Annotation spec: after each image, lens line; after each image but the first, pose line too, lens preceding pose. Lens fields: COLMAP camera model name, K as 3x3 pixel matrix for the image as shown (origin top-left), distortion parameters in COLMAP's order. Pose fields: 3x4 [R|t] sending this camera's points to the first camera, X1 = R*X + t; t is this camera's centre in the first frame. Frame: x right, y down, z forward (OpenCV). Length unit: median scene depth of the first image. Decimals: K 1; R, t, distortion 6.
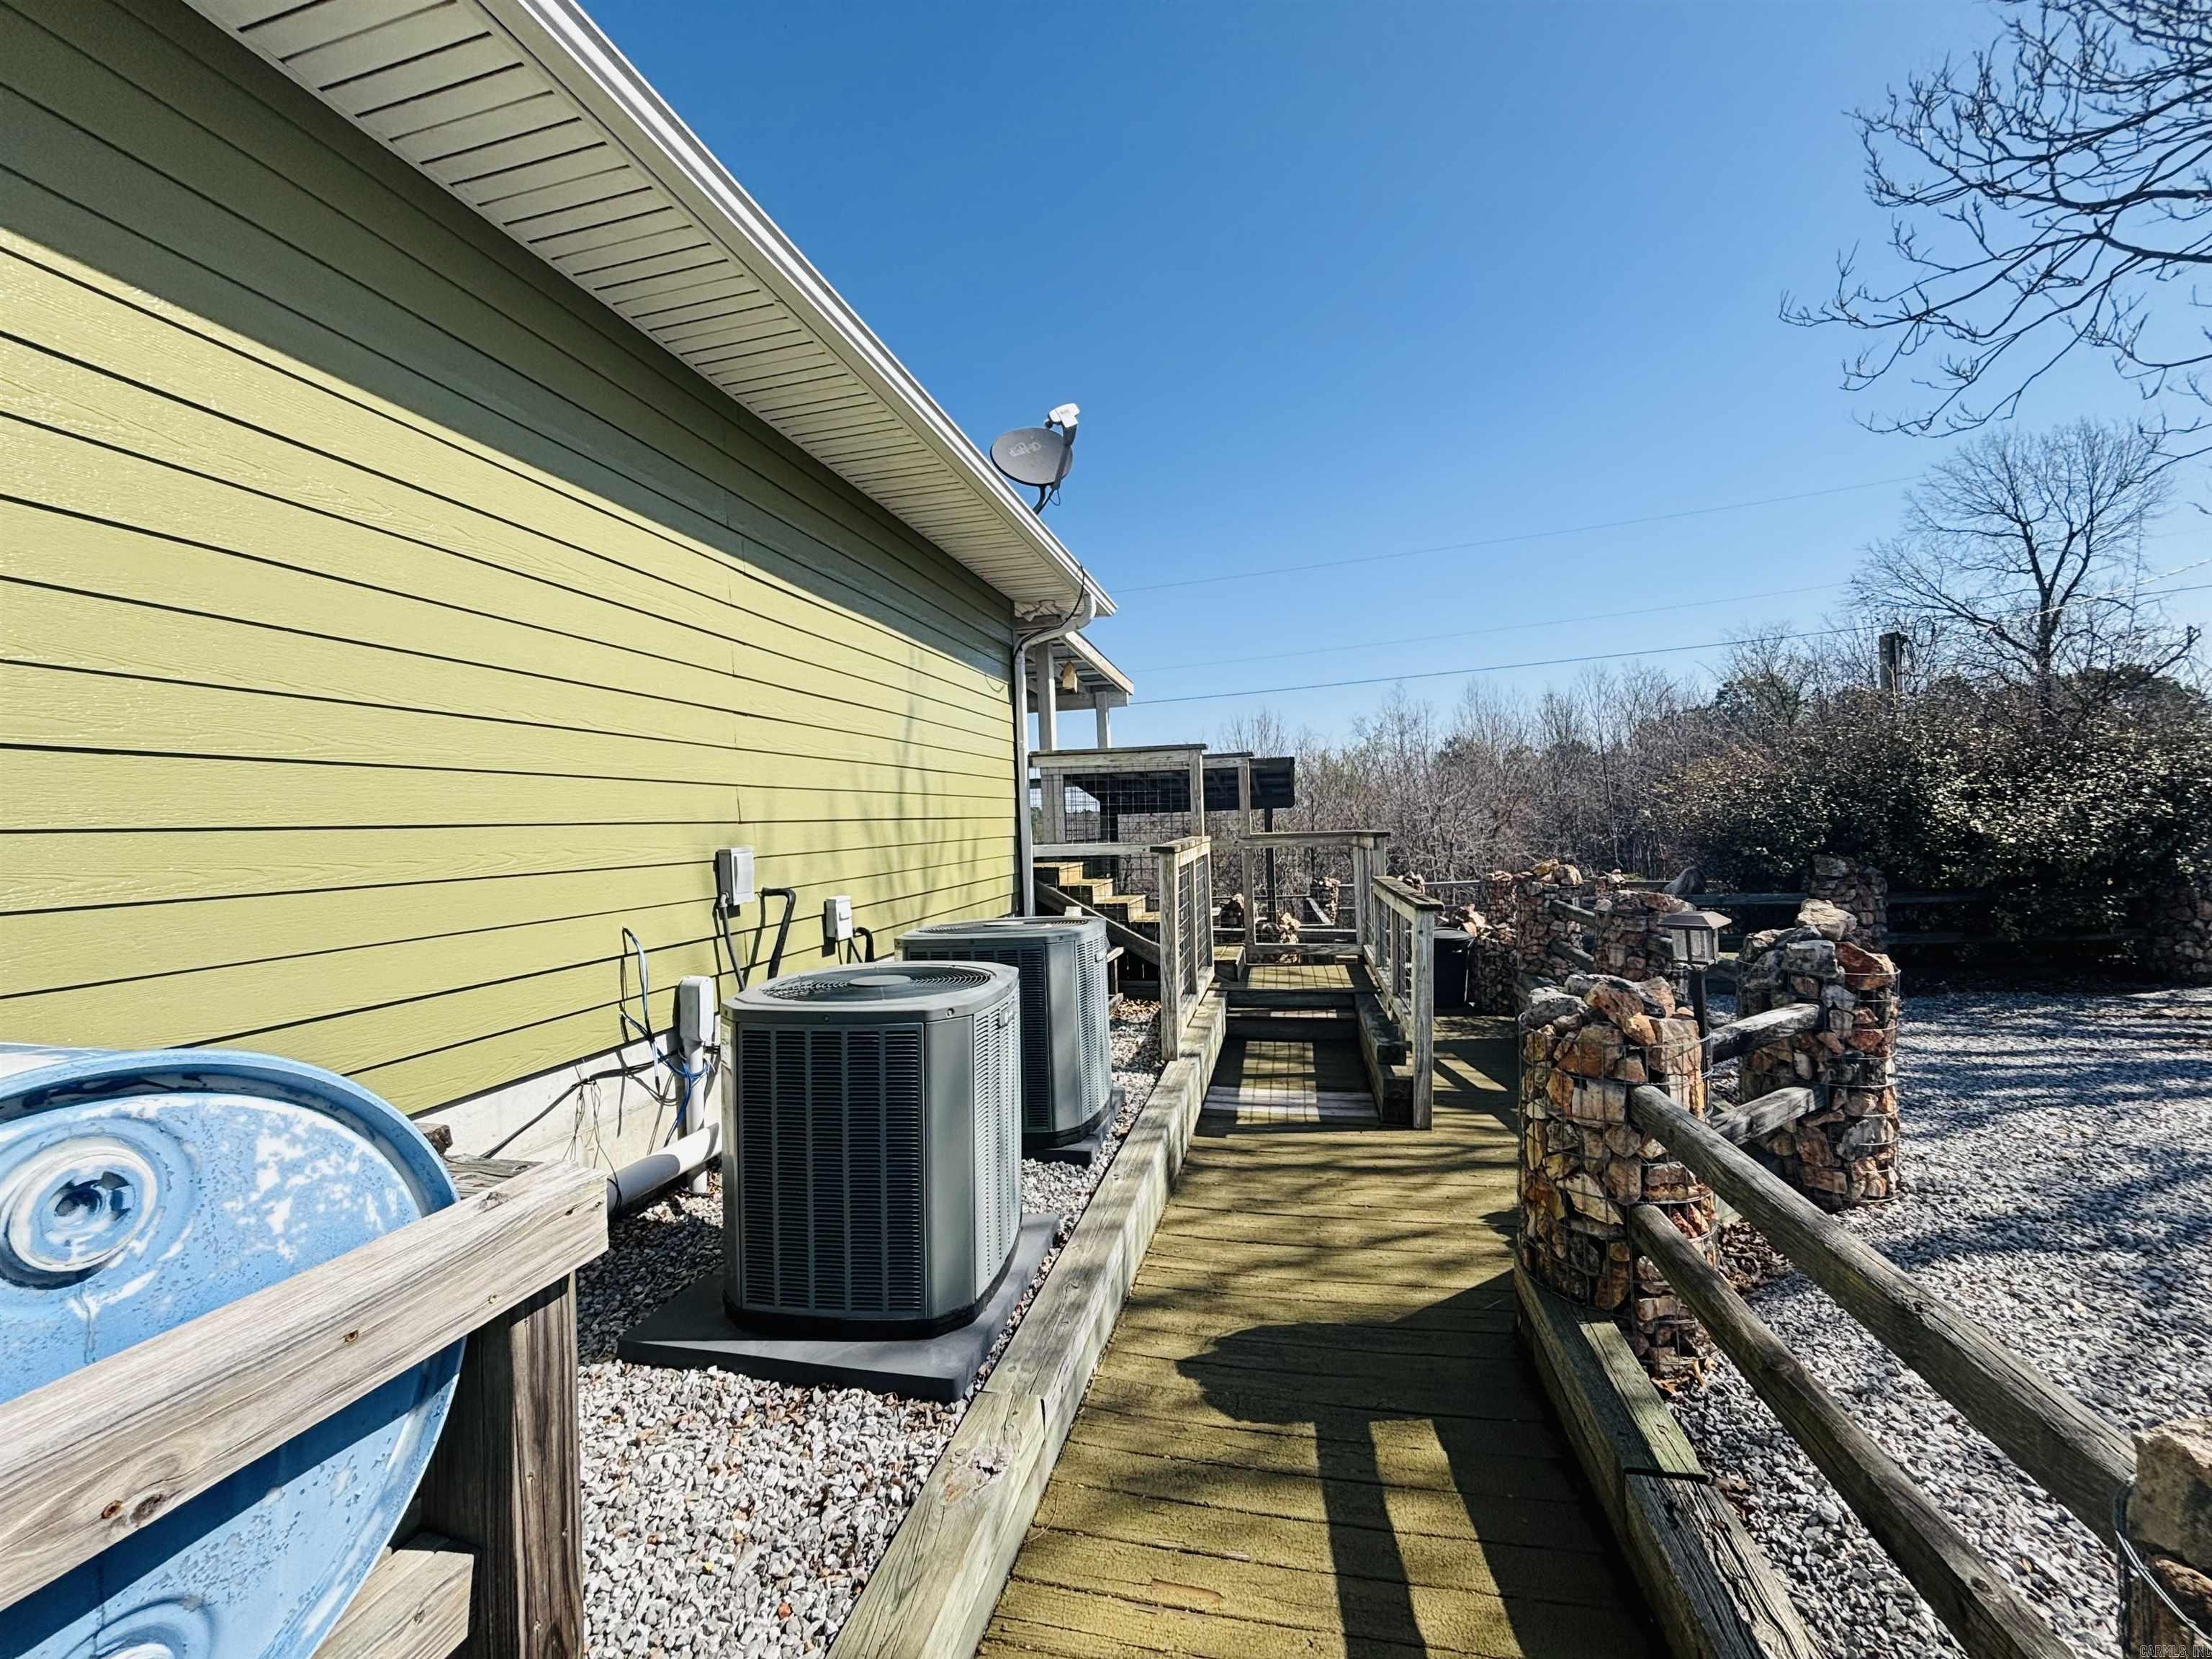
lens RADIAL K [[884.3, 0, 1106.0], [0, 884.3, 829.5], [0, 0, 1]] dist [-0.000847, 0.000250]
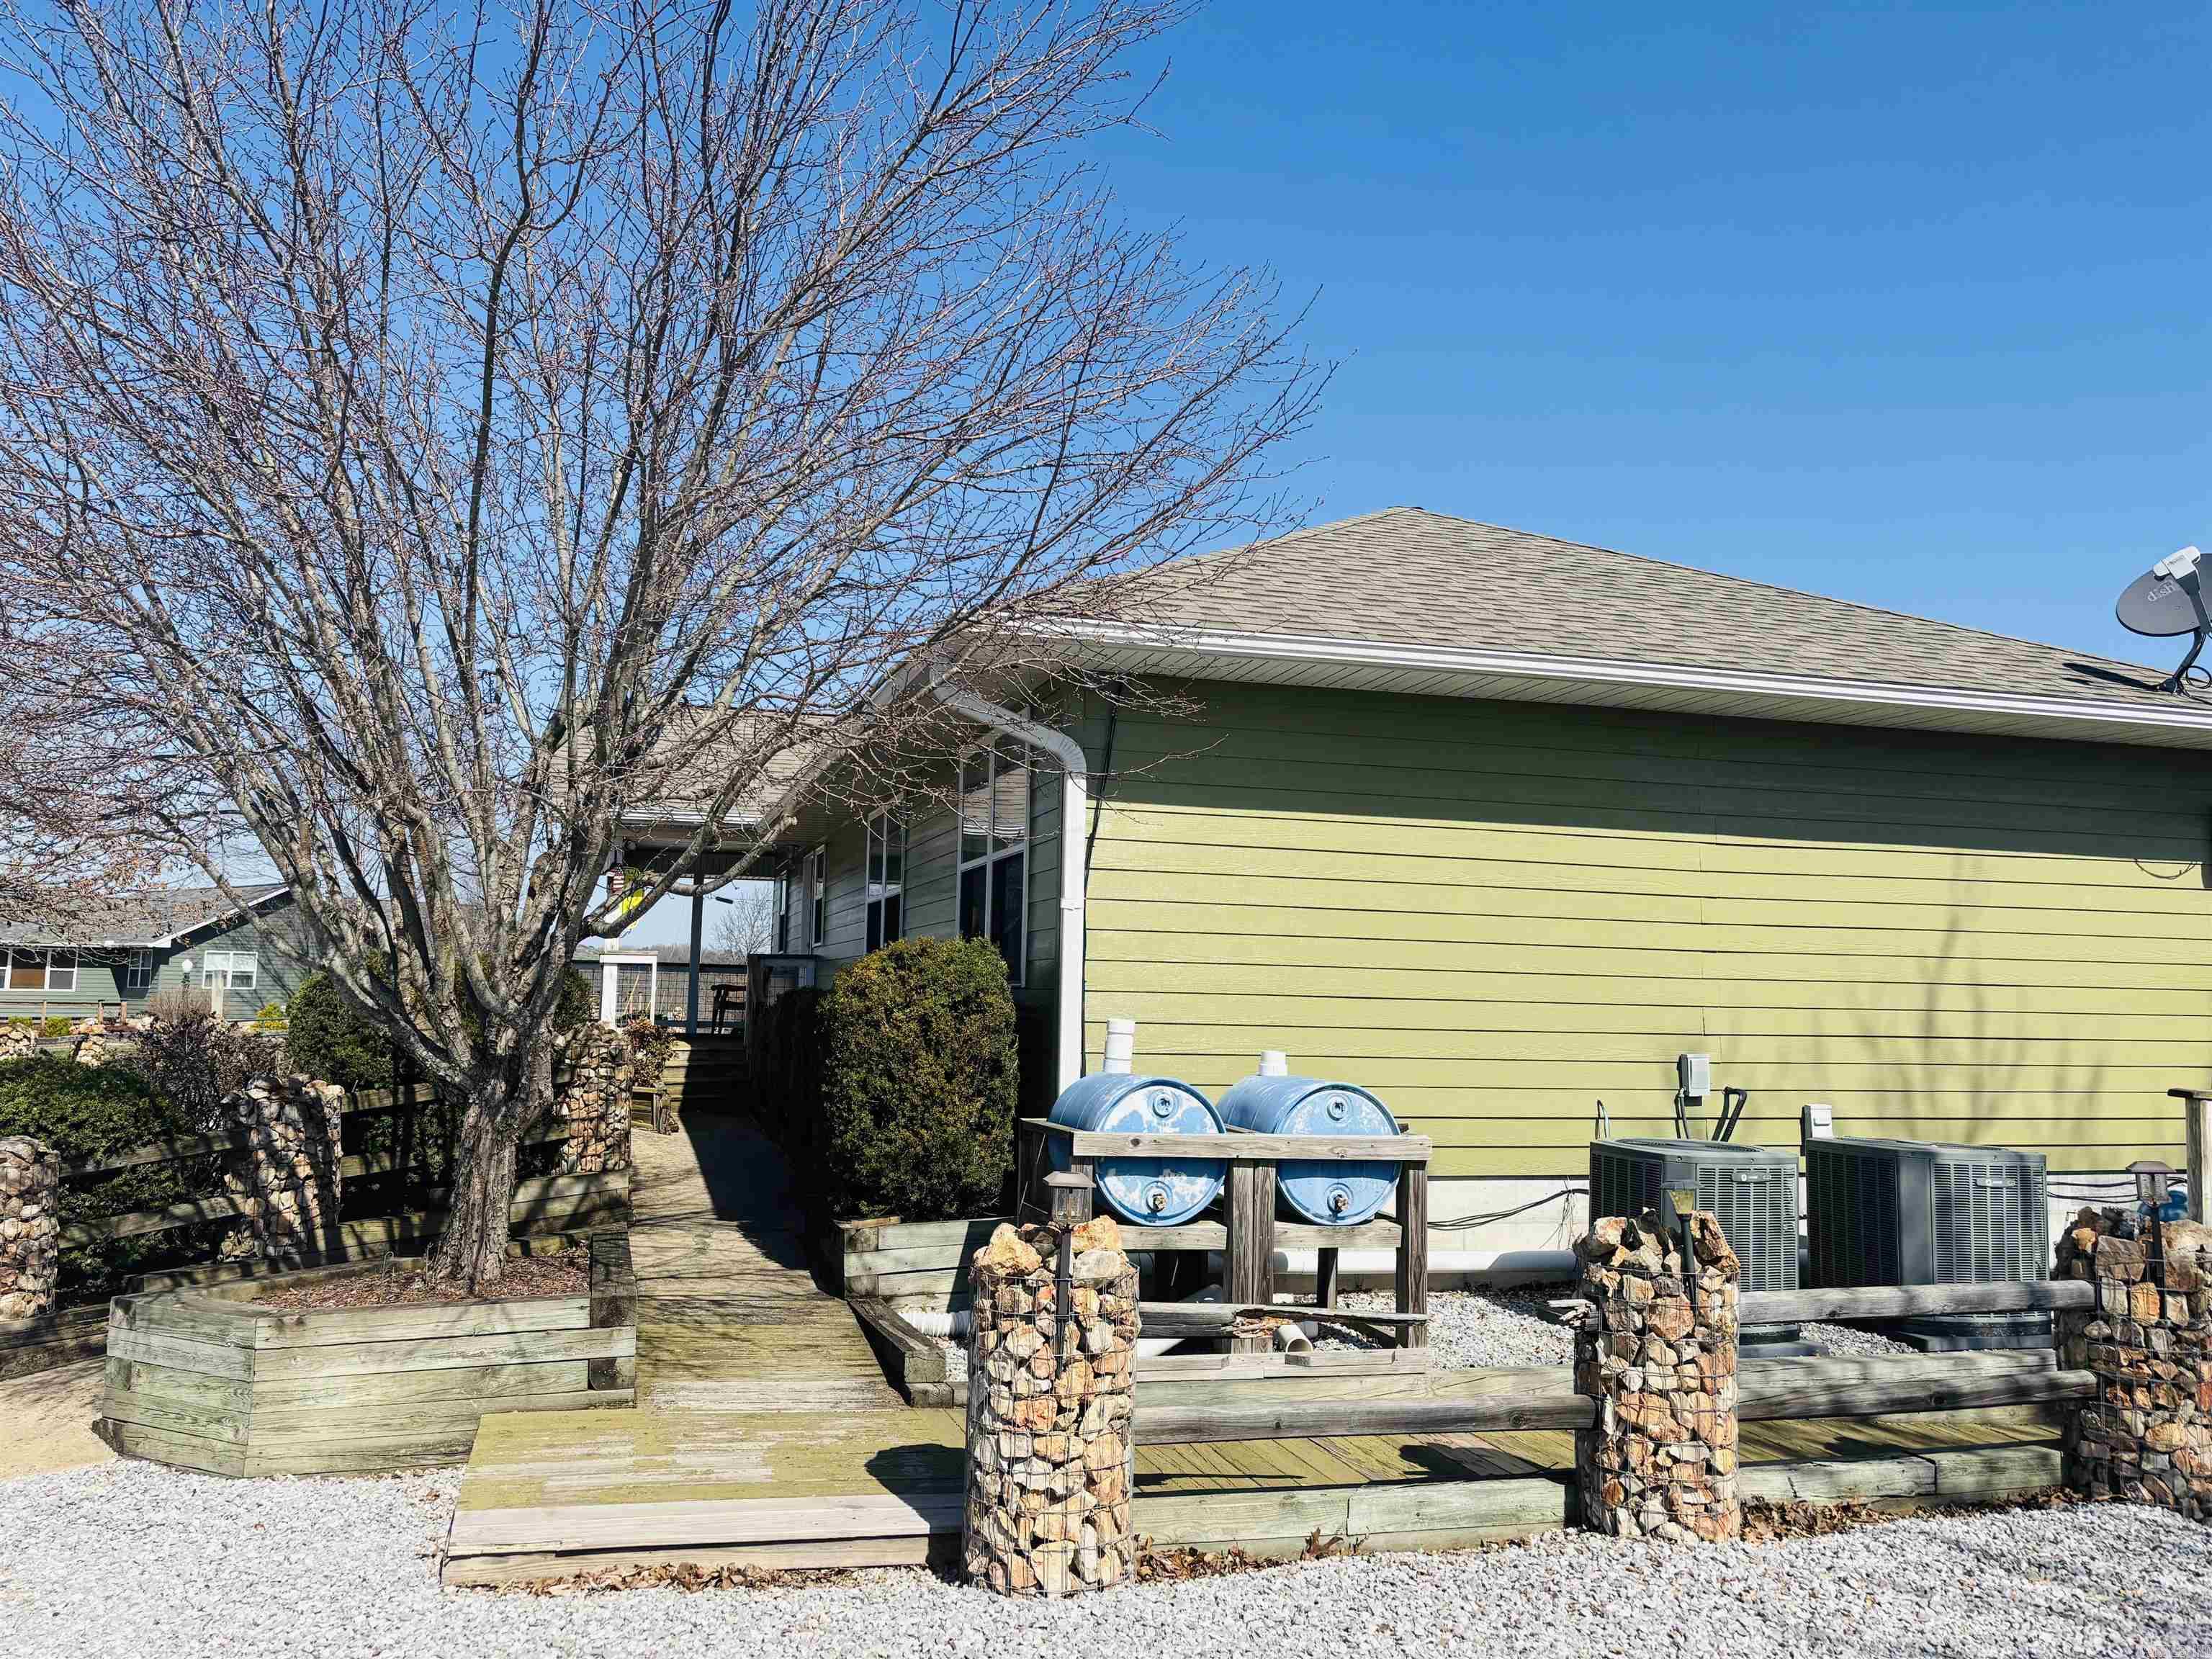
lens RADIAL K [[1684.7, 0, 1106.0], [0, 1684.7, 829.5], [0, 0, 1]] dist [0.003314, 0.002452]
pose [[0.483658, -0.038877, -0.874393, 1.327648], [-0.046890, 0.996427, -0.070240, -0.091758], [0.874000, 0.074973, 0.480108, -0.978503]]
